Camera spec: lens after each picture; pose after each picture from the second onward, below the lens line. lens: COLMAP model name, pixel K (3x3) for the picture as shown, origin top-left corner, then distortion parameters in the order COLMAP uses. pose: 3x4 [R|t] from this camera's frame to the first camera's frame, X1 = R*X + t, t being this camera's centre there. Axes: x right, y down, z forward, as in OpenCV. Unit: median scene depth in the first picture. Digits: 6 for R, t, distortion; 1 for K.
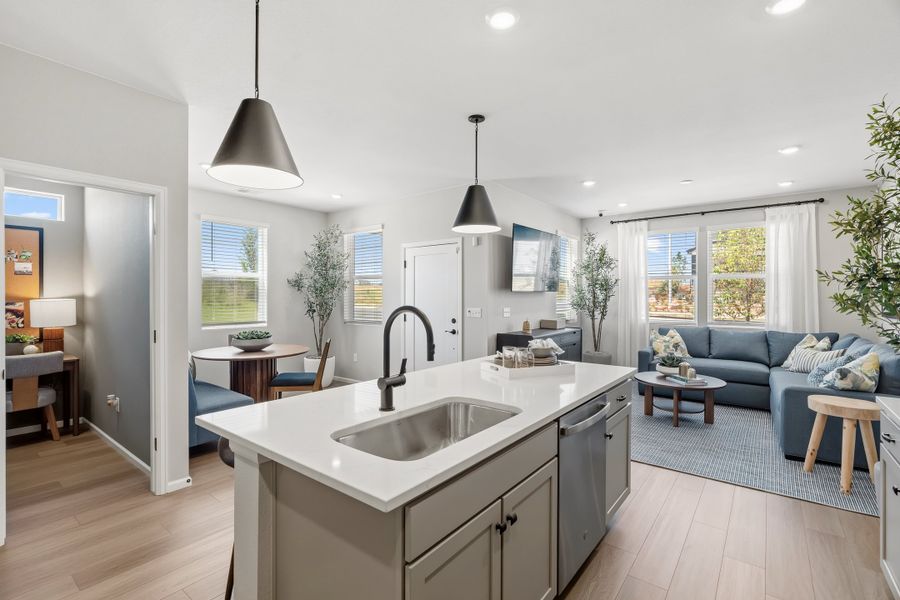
lens RADIAL K [[422.2, 0, 448.9], [0, 422.2, 300.7], [0, 0, 1]] dist [0.000199, 0.001440]
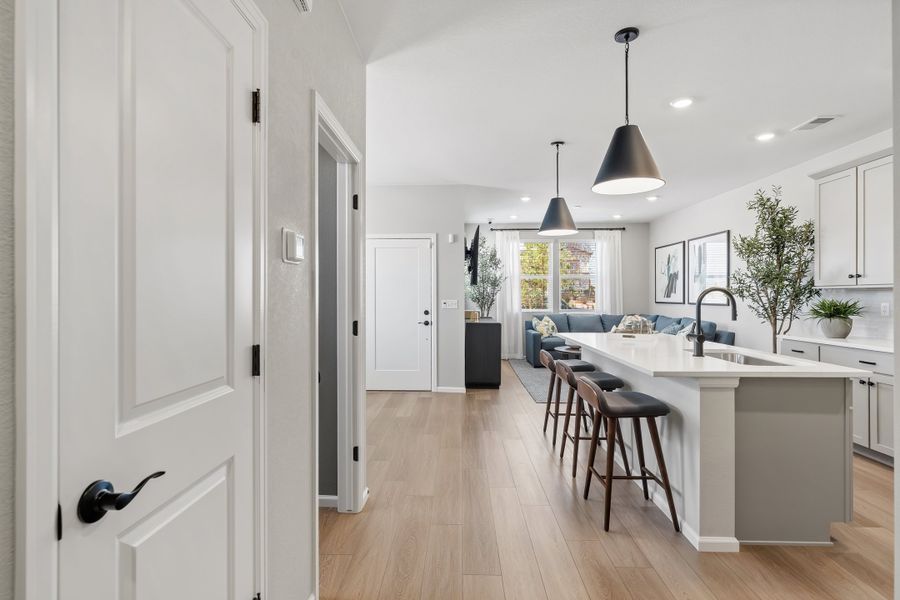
lens RADIAL K [[445.3, 0, 442.8], [0, 445.3, 302.5], [0, 0, 1]] dist [-0.011757, -0.001450]
pose [[0.808104, -0.009449, 0.588964, -0.580870], [0.007448, 0.999955, 0.005824, 0.015756], [-0.588993, -0.000320, 0.808138, 0.079506]]
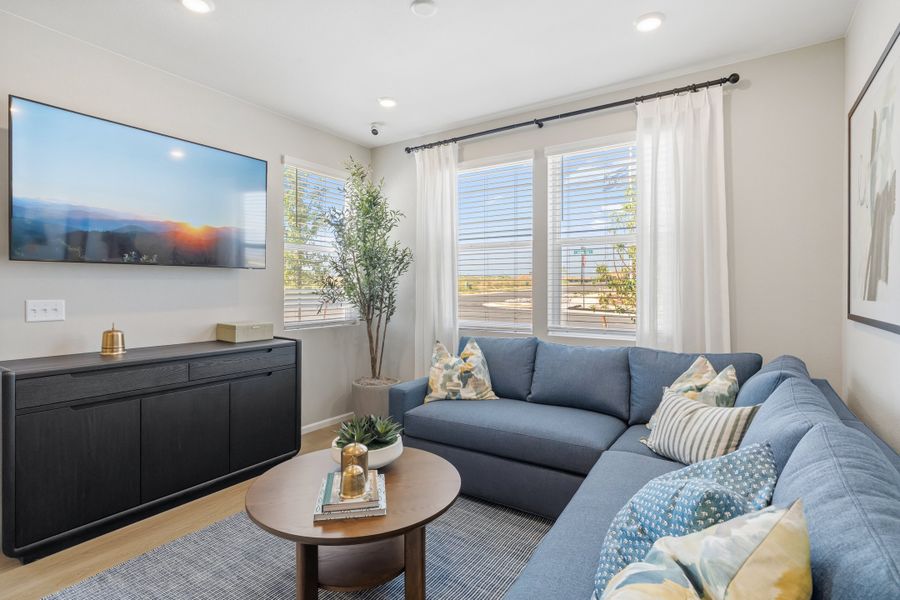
lens RADIAL K [[445.3, 0, 455.1], [0, 445.3, 298.5], [0, 0, 1]] dist [-0.011757, -0.001450]
pose [[0.998112, 0.000803, 0.061408, 0.511867], [-0.001484, 0.999938, 0.011046, 0.009260], [-0.061396, -0.011116, 0.998052, 0.492663]]
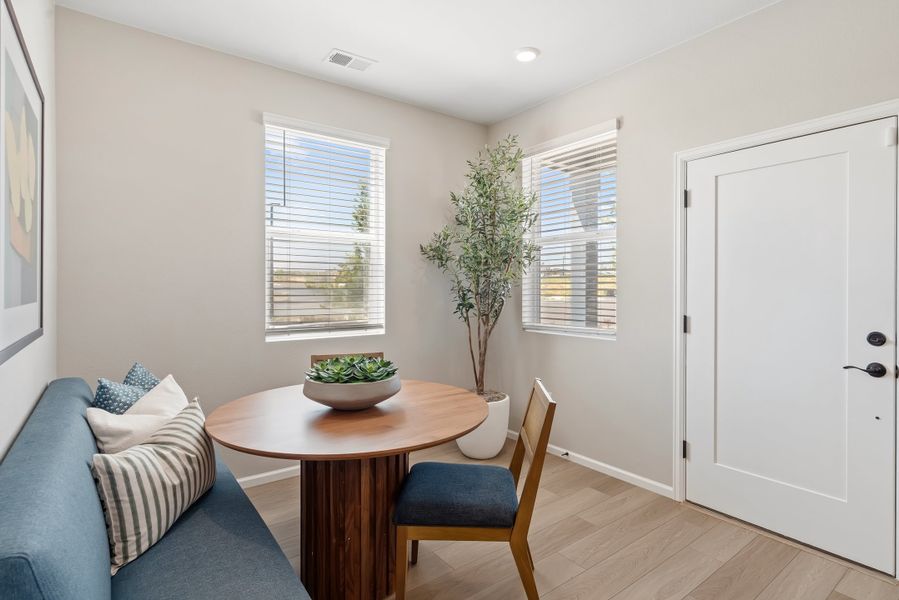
lens RADIAL K [[444.8, 0, 450.7], [0, 444.8, 297.0], [0, 0, 1]] dist [-0.011757, -0.001450]
pose [[0.967972, 0.003028, -0.251039, -0.232281], [-0.000005, 0.999927, 0.012042, 0.007553], [0.251057, -0.011655, 0.967902, 0.530521]]
